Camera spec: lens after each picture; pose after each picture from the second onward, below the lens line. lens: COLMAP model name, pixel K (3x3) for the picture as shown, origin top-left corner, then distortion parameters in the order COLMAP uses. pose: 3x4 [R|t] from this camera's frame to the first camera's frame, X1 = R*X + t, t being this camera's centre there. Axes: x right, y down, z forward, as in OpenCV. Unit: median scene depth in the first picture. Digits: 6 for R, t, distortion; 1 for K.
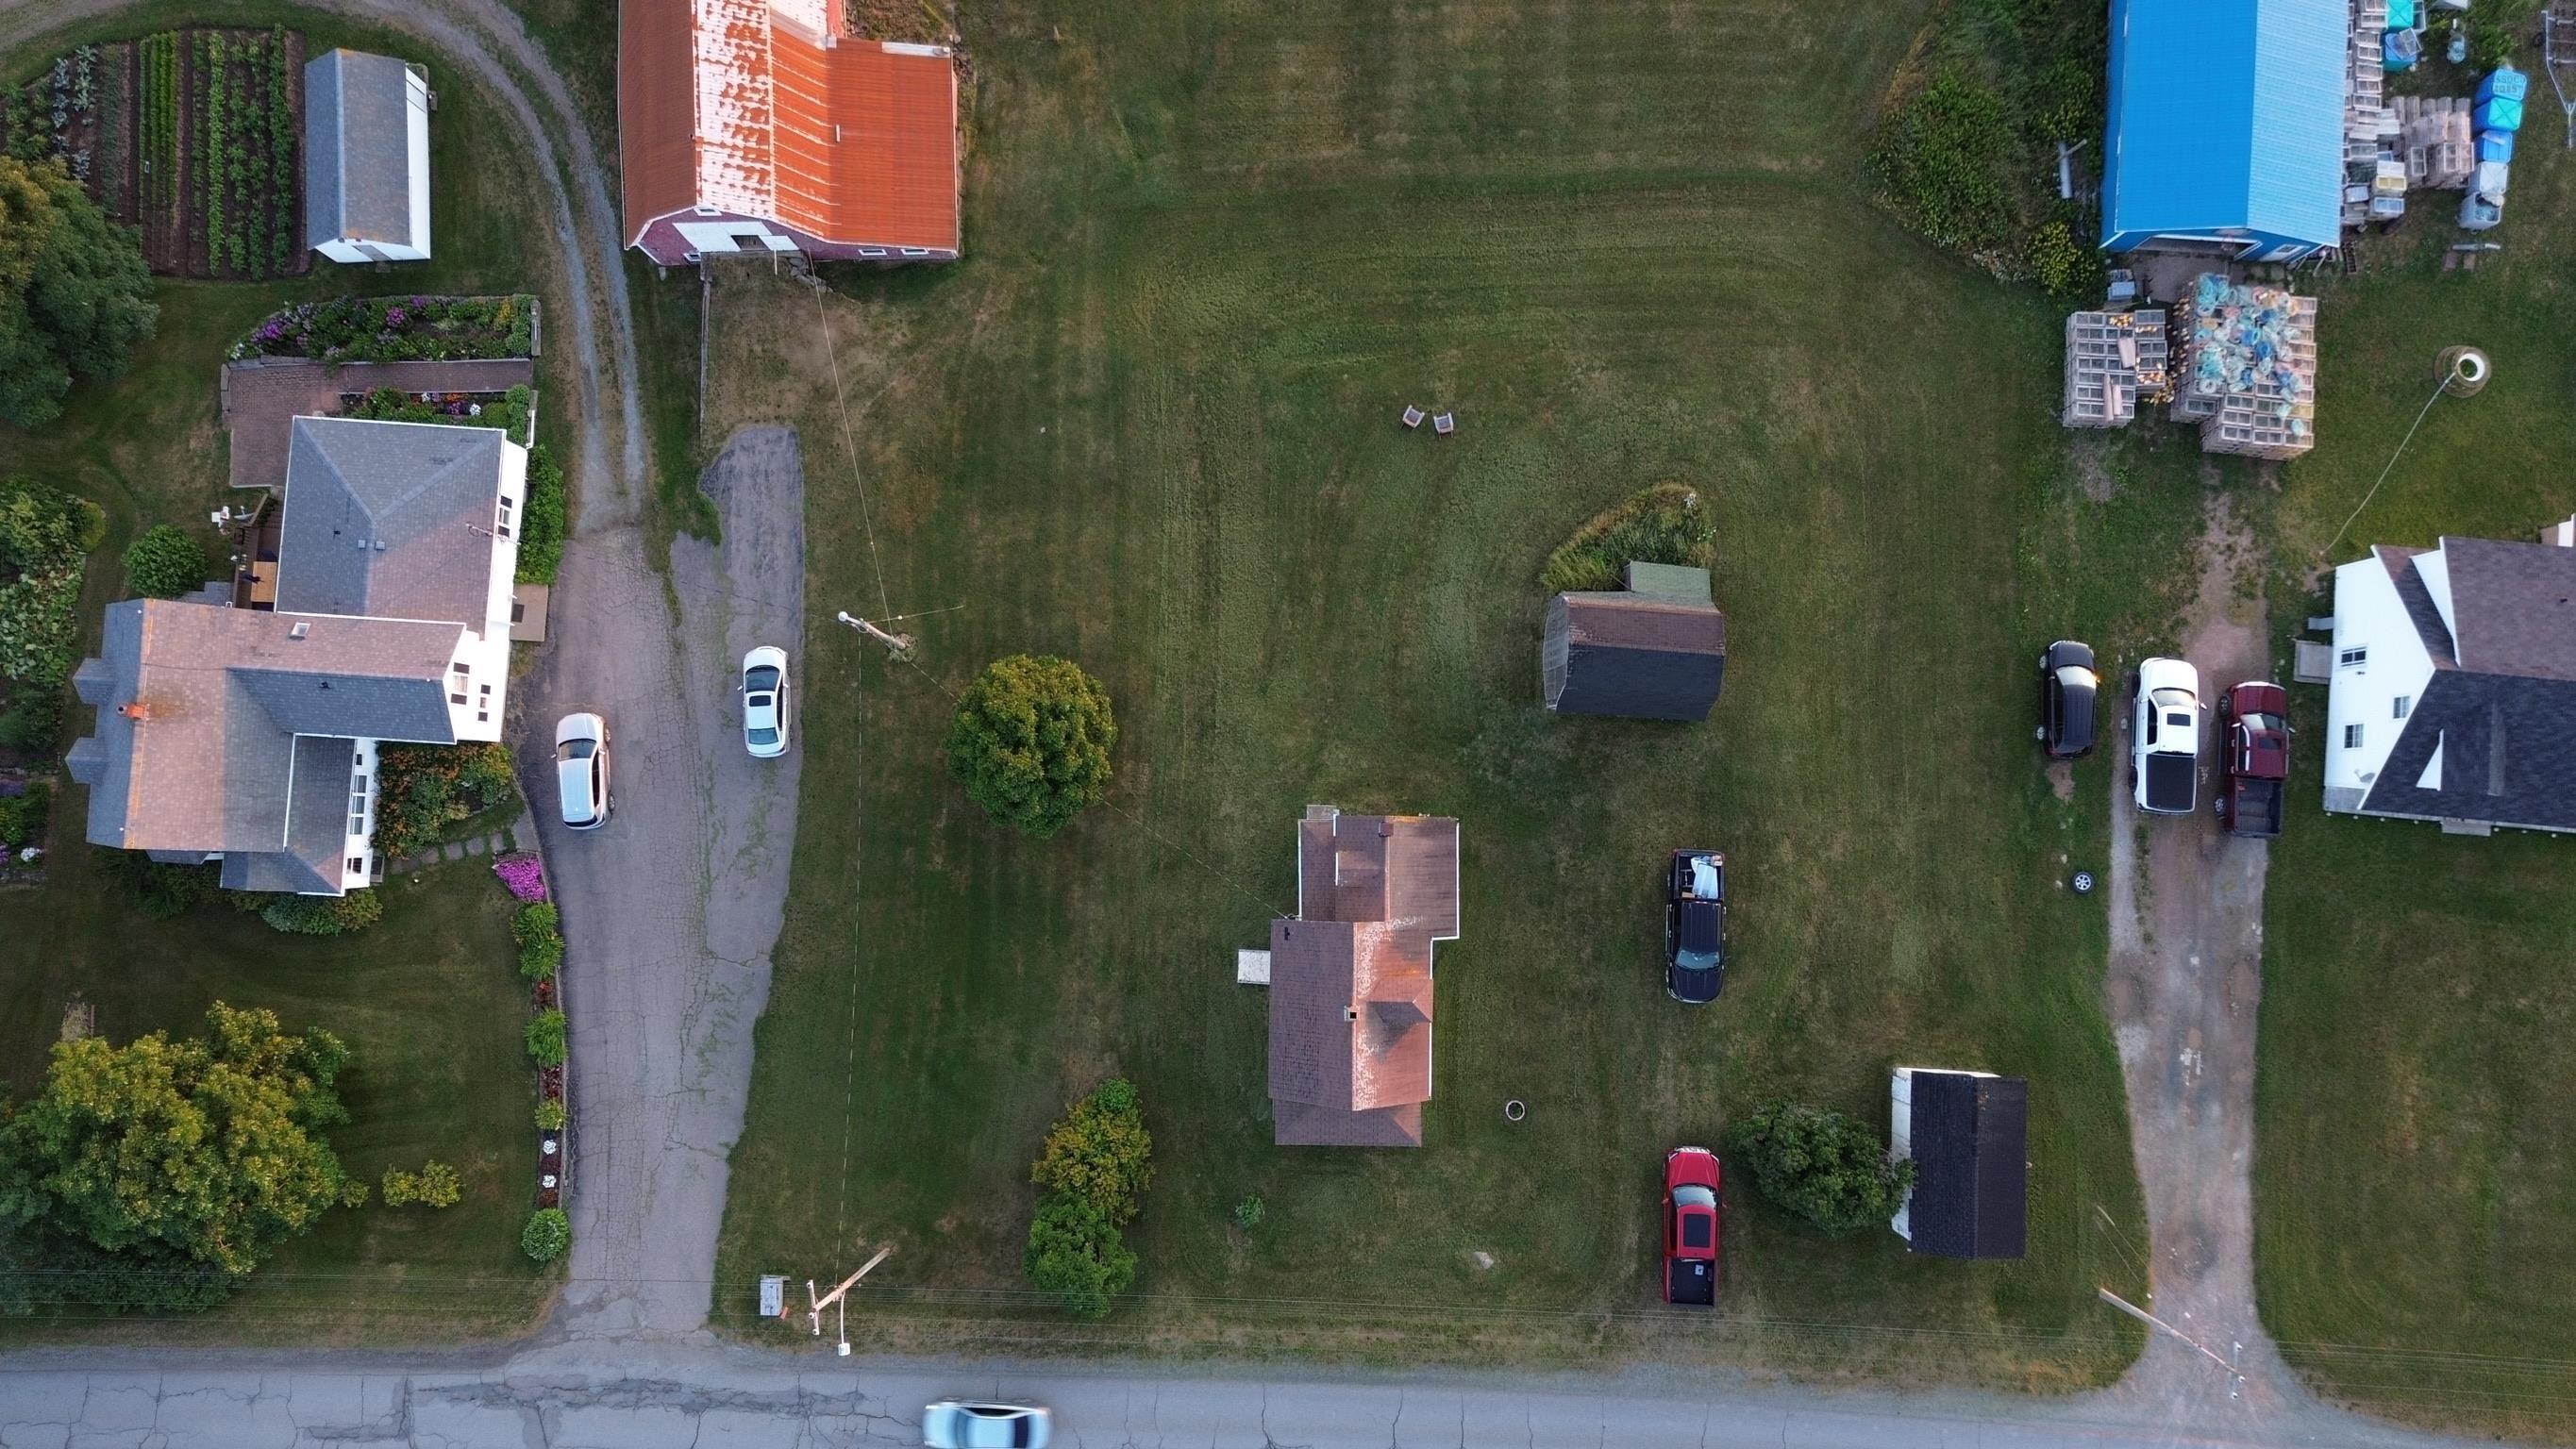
lens RADIAL K [[1809.2, 0, 1285.0], [0, 1809.2, 712.6], [0, 0, 1]] dist [0.097744, -0.119447]
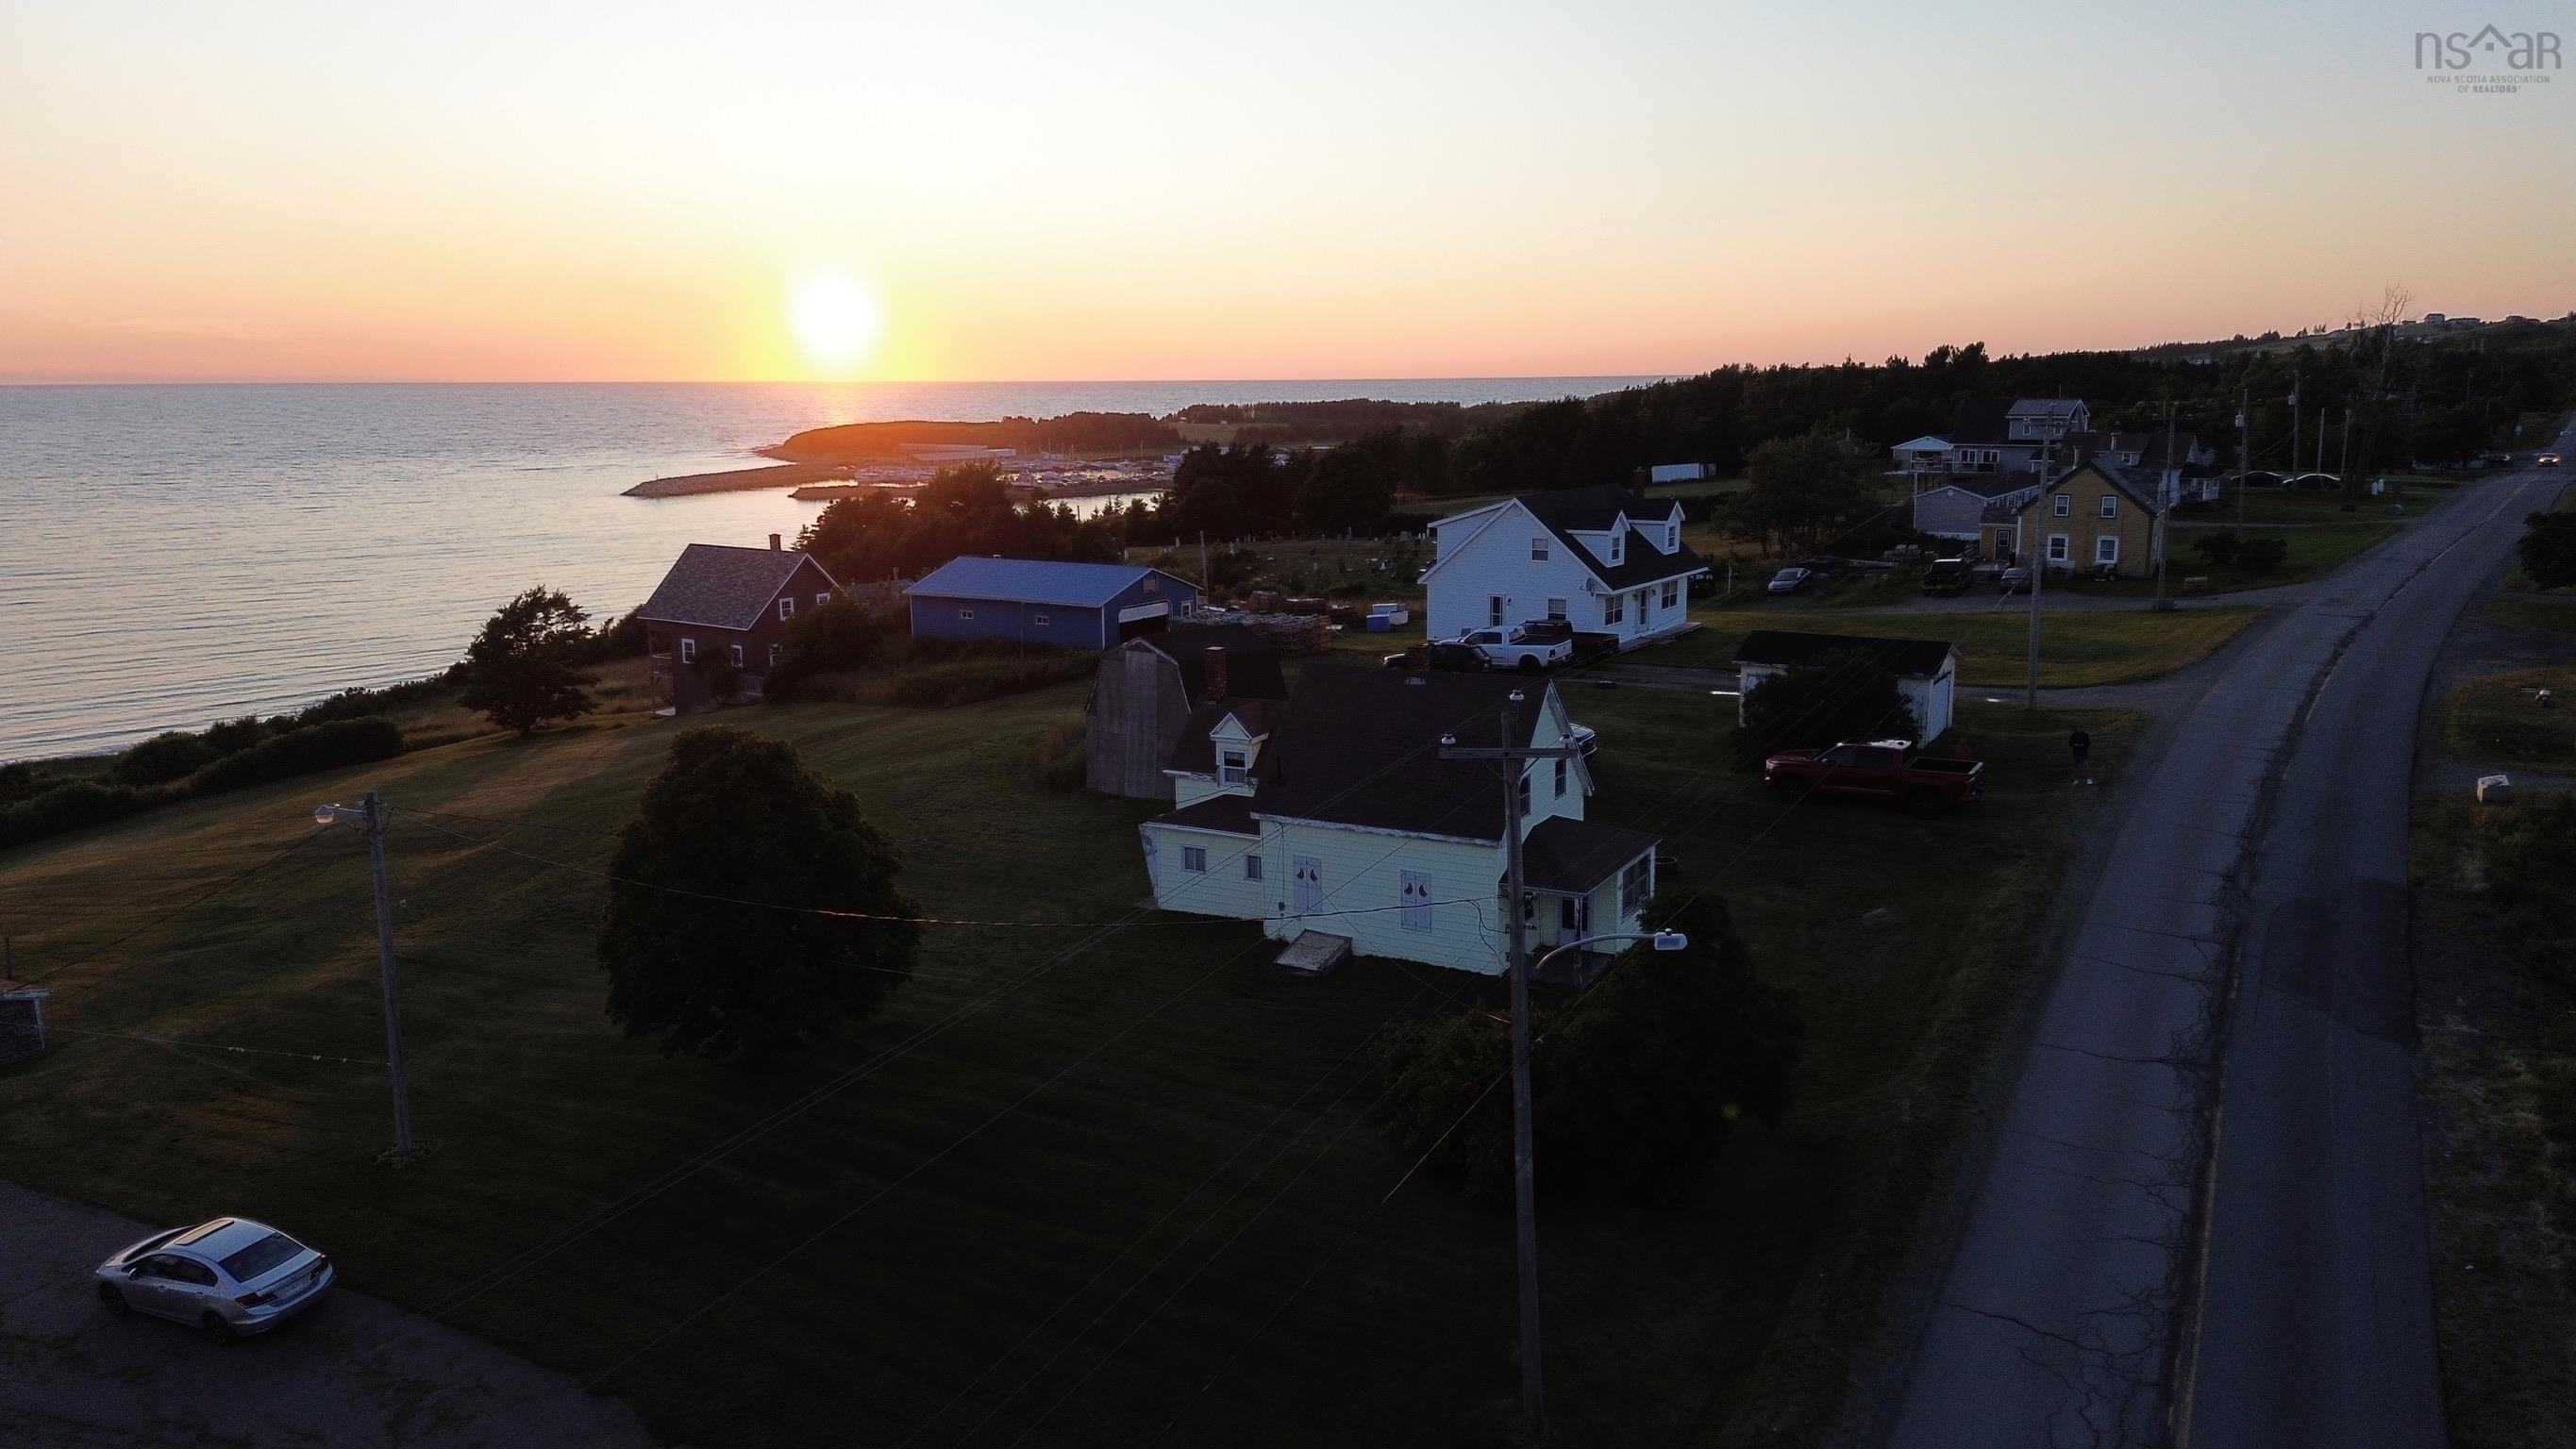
lens RADIAL K [[1809.2, 0, 1285.0], [0, 1809.2, 712.6], [0, 0, 1]] dist [0.097744, -0.119447]
pose [[0.476838, -0.166630, 0.863053, -0.533183], [0.877793, 0.141528, -0.457657, 0.402371], [-0.045887, 0.975810, 0.213752, 0.806527]]
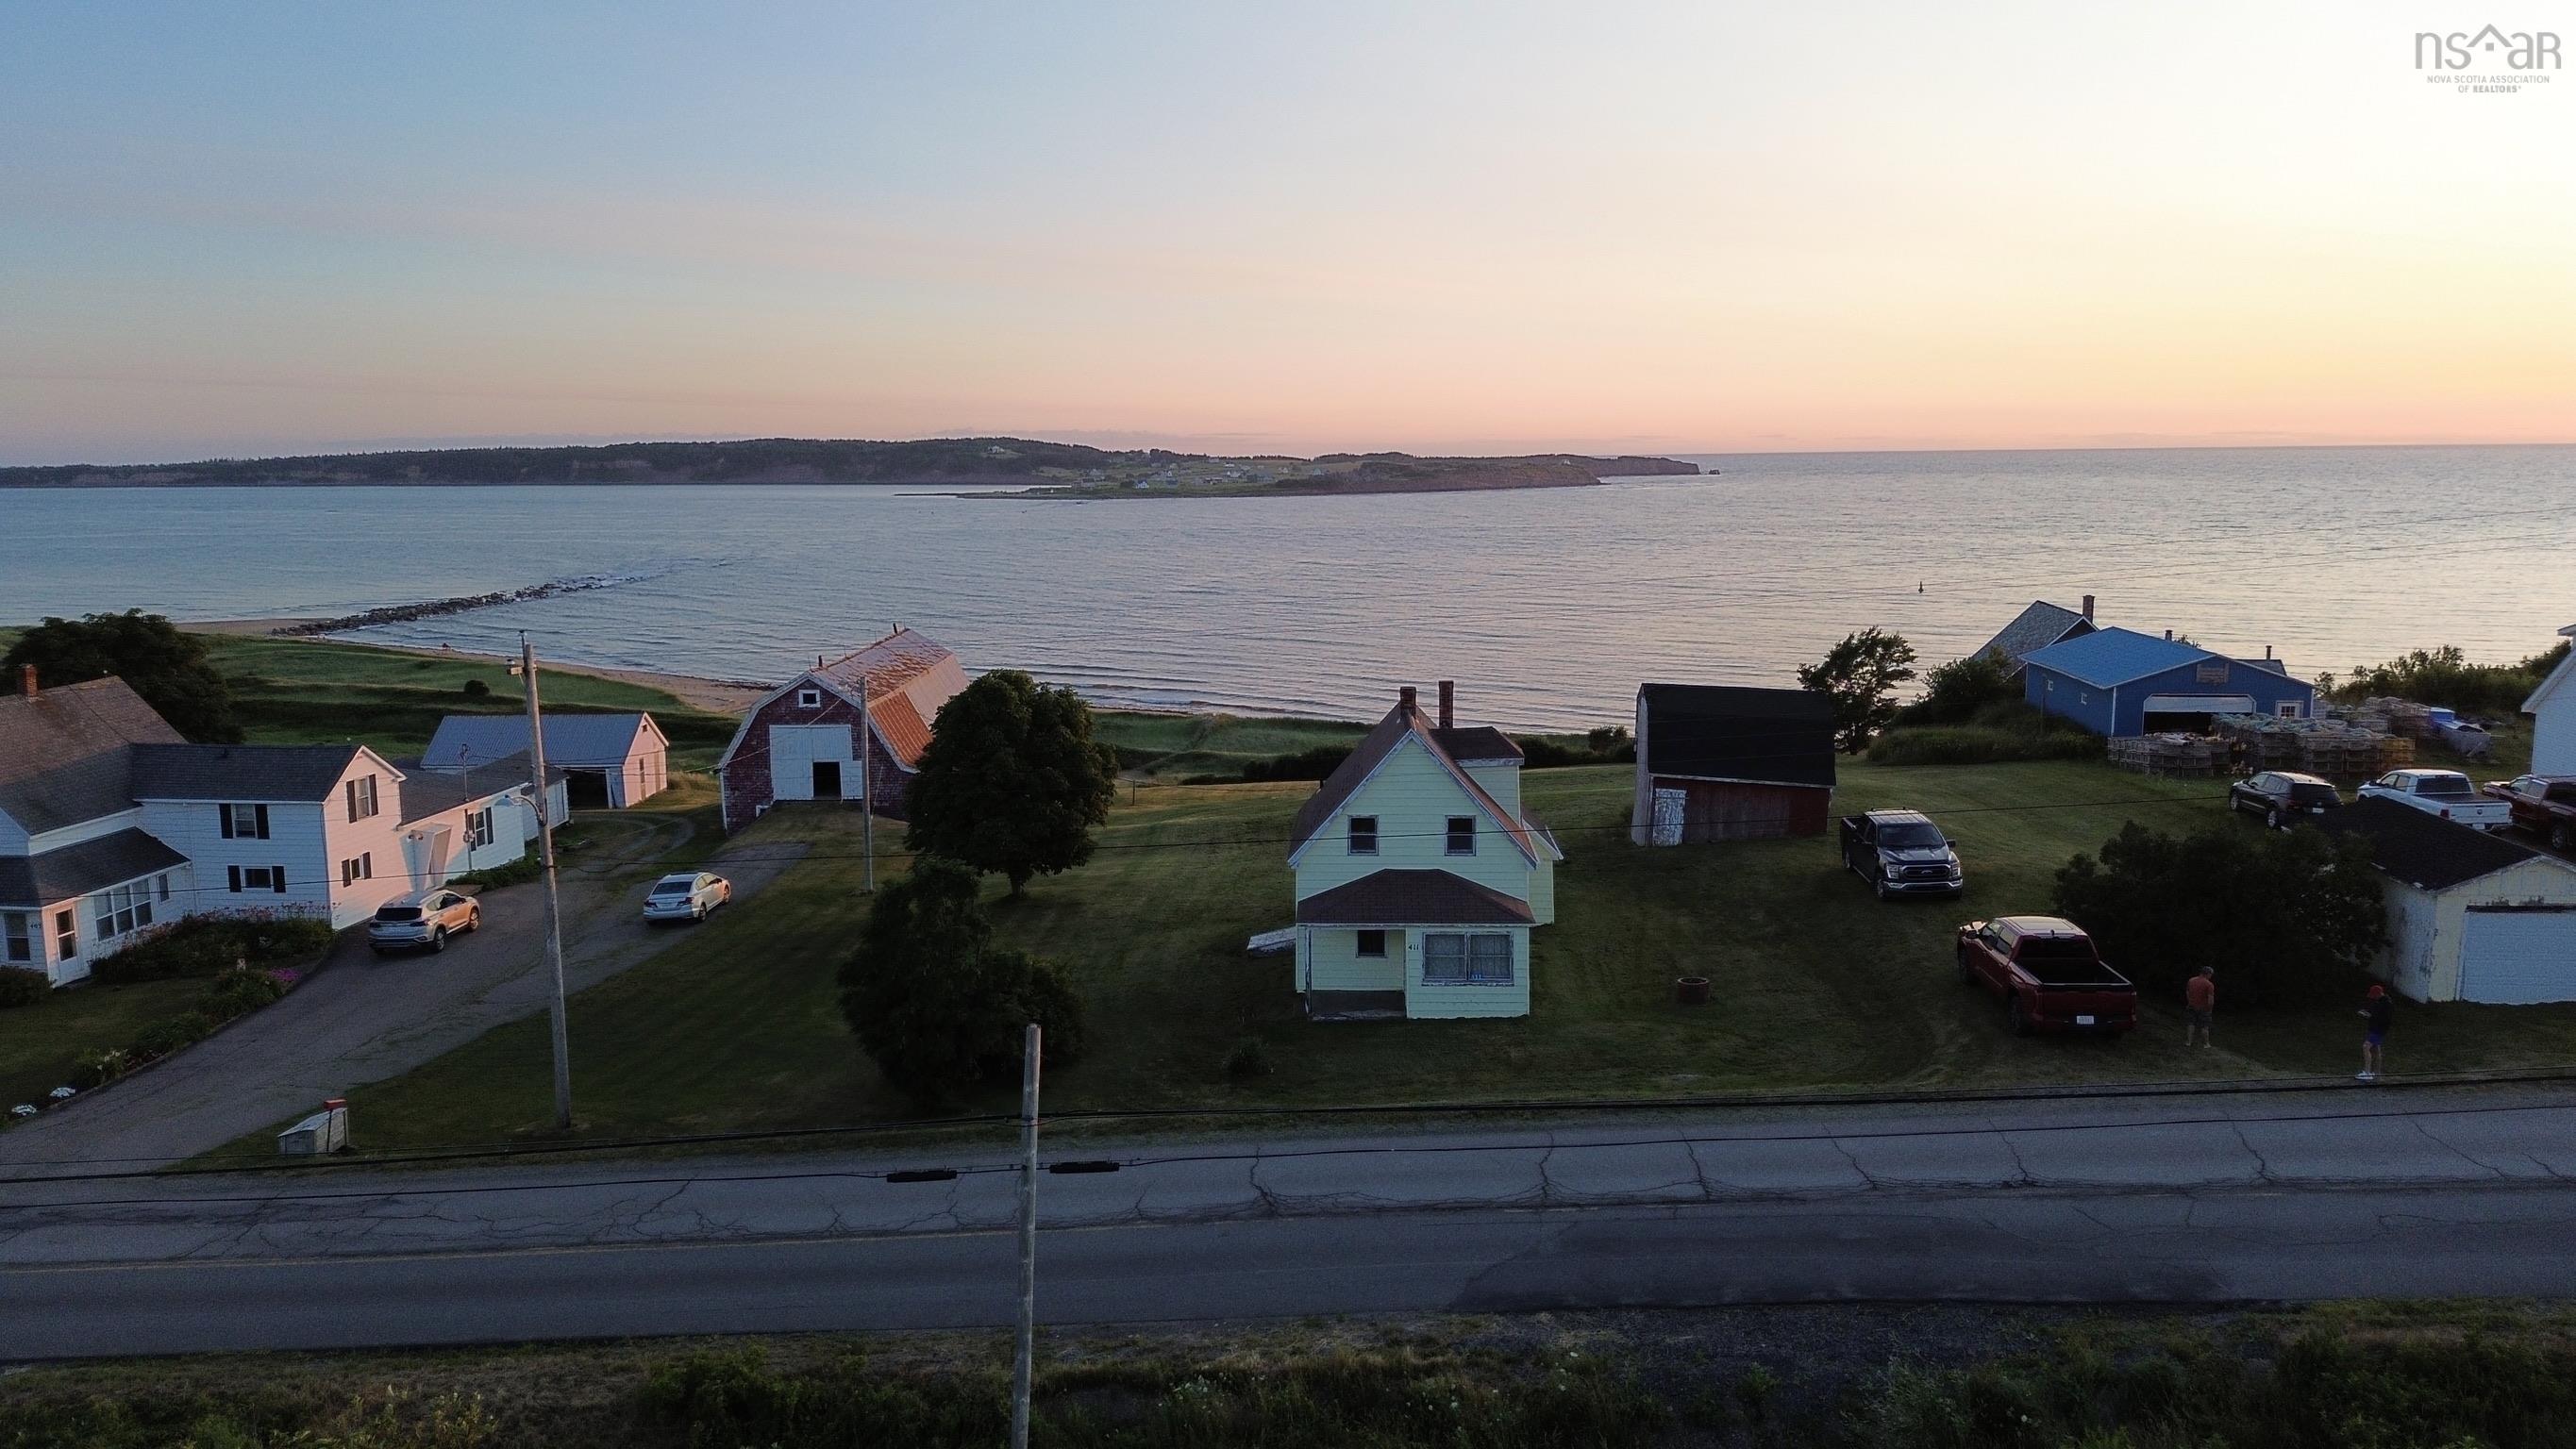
lens RADIAL K [[1809.2, 0, 1285.0], [0, 1809.2, 712.6], [0, 0, 1]] dist [0.097744, -0.119447]
pose [[0.999299, -0.006373, -0.036882, 0.013793], [-0.034834, 0.202177, -0.978729, 0.802329], [0.013694, 0.979328, 0.201813, 0.790977]]
